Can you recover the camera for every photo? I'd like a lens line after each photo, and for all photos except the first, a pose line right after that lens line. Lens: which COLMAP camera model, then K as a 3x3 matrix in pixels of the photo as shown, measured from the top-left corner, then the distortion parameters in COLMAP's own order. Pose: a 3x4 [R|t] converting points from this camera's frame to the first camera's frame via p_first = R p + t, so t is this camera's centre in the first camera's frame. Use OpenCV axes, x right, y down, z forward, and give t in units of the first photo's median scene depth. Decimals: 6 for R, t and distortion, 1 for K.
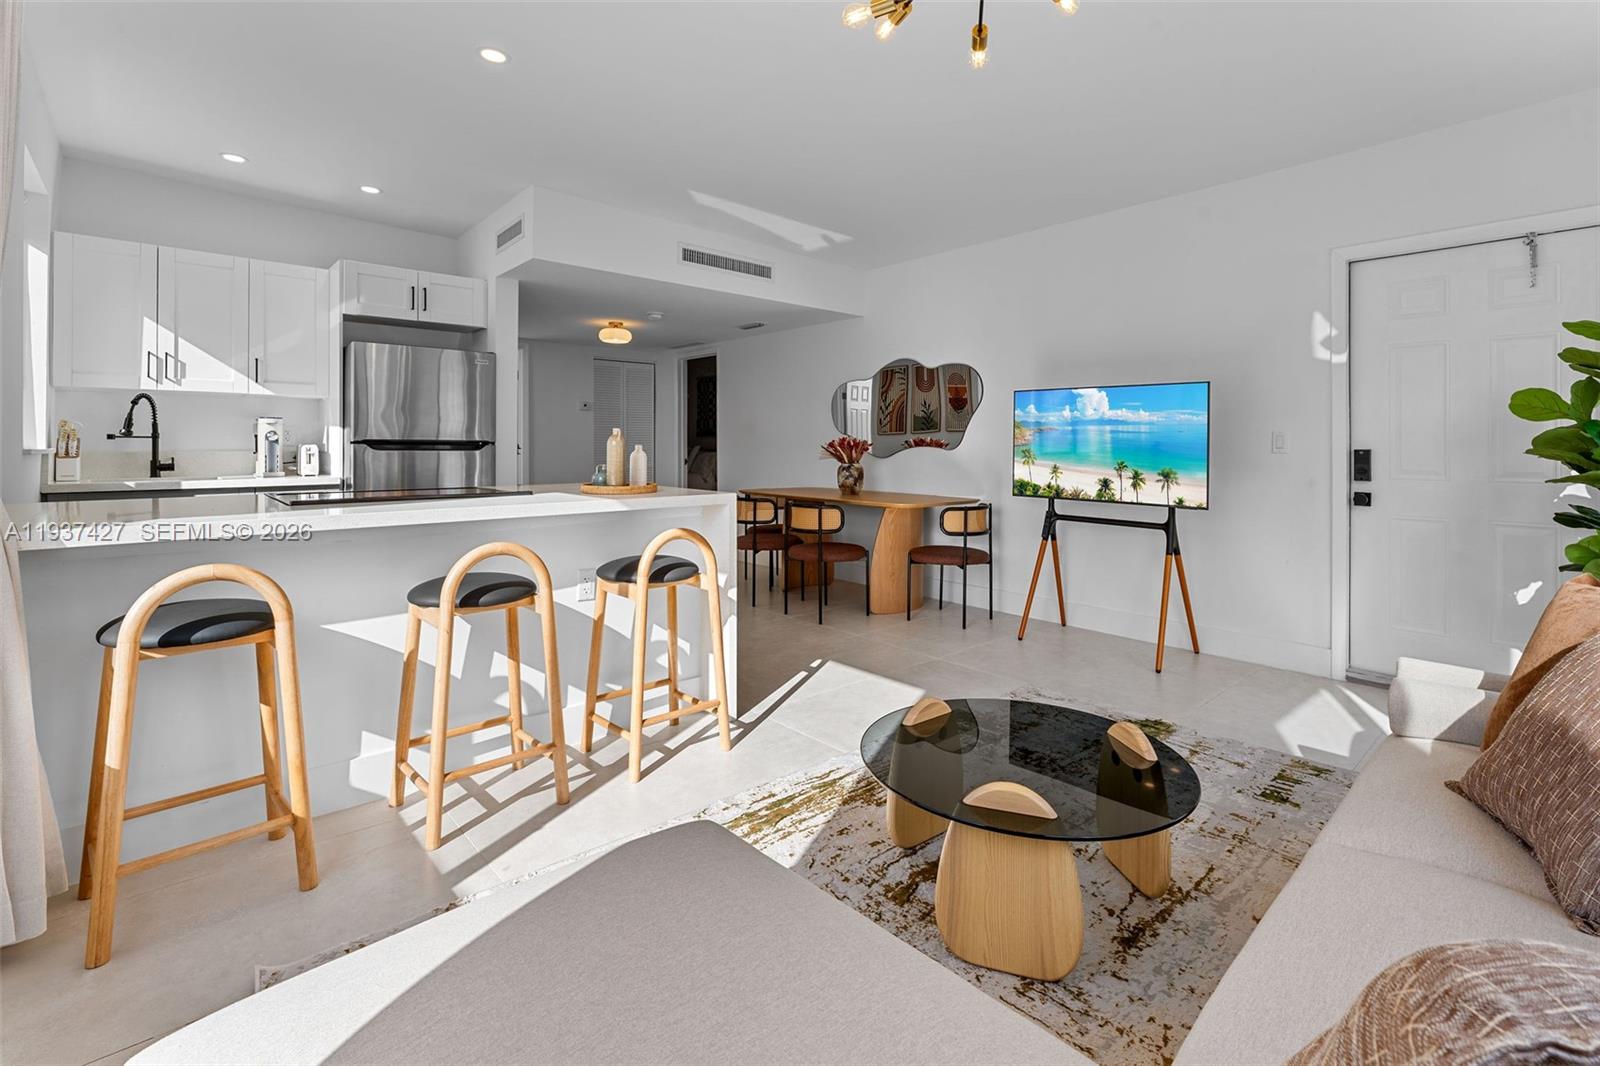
lens RADIAL K [[729.2, 0, 815.0], [0, 729.2, 450.1], [0, 0, 1]] dist [-0.000236, 0.000197]
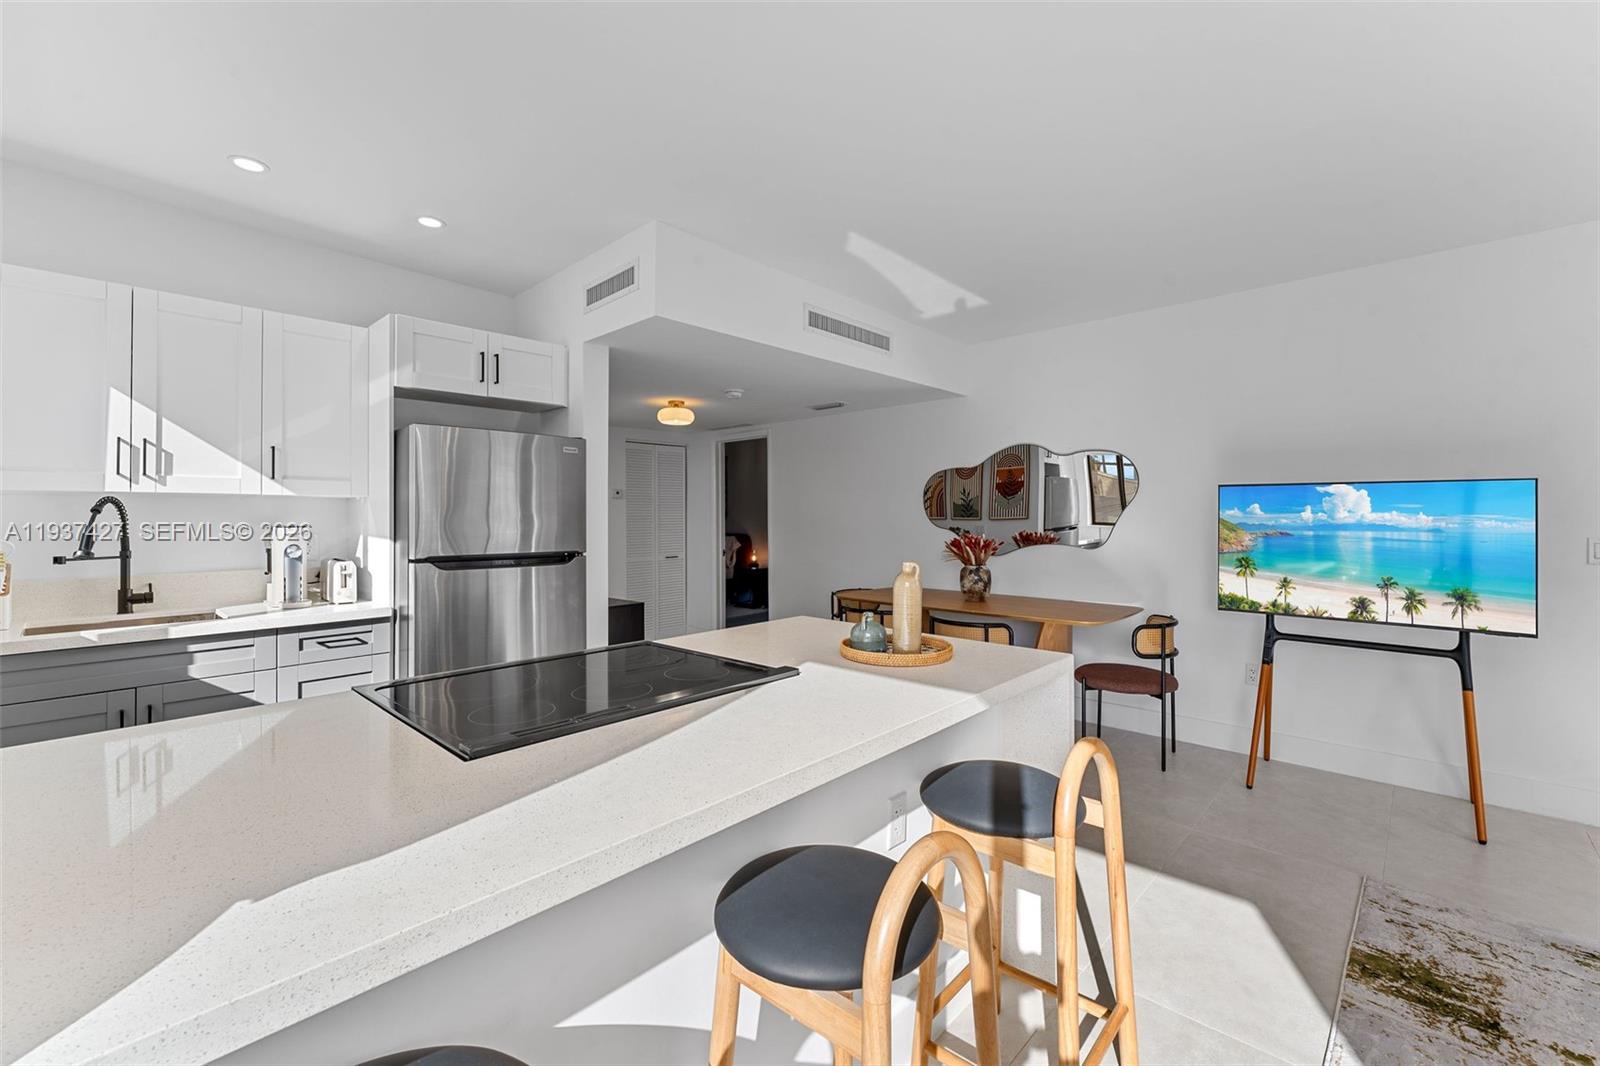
lens RADIAL K [[674.4, 0, 802.4], [0, 674.4, 515.9], [0, 0, 1]] dist [-0.003194, -0.000287]
pose [[0.996609, -0.006082, 0.082058, -0.279875], [0.006669, 0.999954, -0.006887, -0.045767], [-0.082012, 0.007411, 0.996604, 0.272770]]
